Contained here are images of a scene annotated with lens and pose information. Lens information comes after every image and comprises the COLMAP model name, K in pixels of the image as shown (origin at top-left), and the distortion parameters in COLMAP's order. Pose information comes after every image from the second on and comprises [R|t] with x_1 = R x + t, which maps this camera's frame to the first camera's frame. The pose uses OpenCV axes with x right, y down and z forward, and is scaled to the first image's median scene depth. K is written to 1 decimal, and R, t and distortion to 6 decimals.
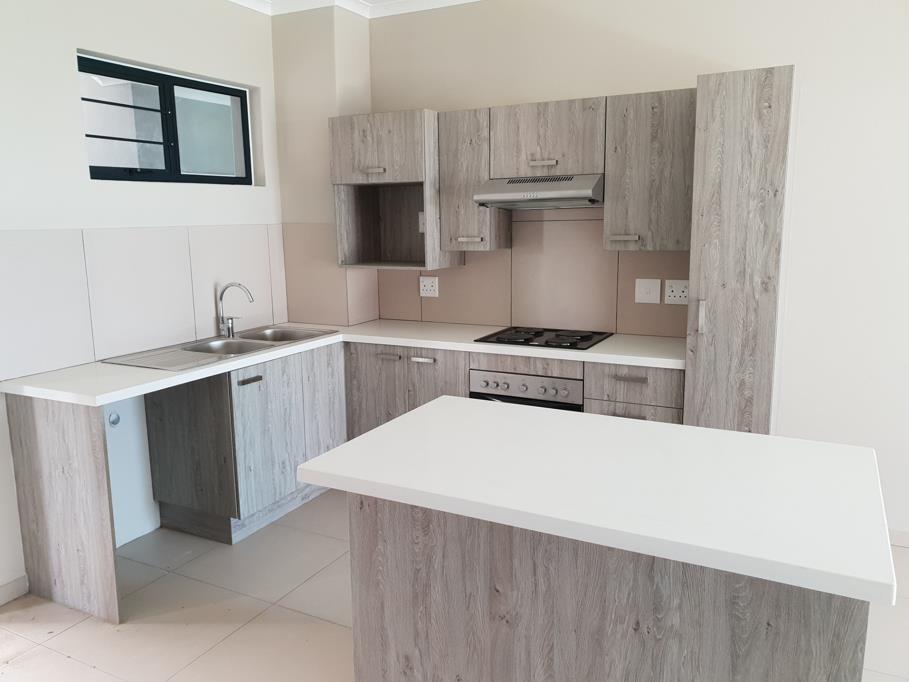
lens RADIAL K [[733.9, 0, 454.5], [0, 733.9, 341.0], [0, 0, 1]] dist [0.065858, -0.118254]
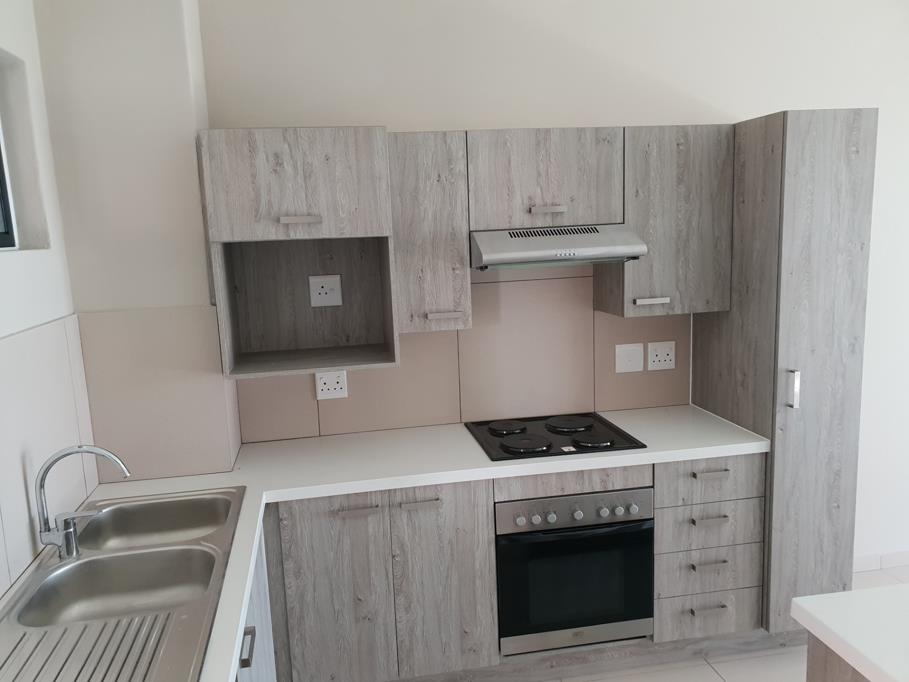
lens RADIAL K [[710.4, 0, 454.5], [0, 710.4, 341.0], [0, 0, 1]] dist [0.078727, -0.107012]
pose [[0.784856, -0.115858, 0.608751, -0.424463], [0.132327, 0.991042, 0.018008, -0.138043], [-0.605385, 0.066421, 0.793157, 0.504333]]
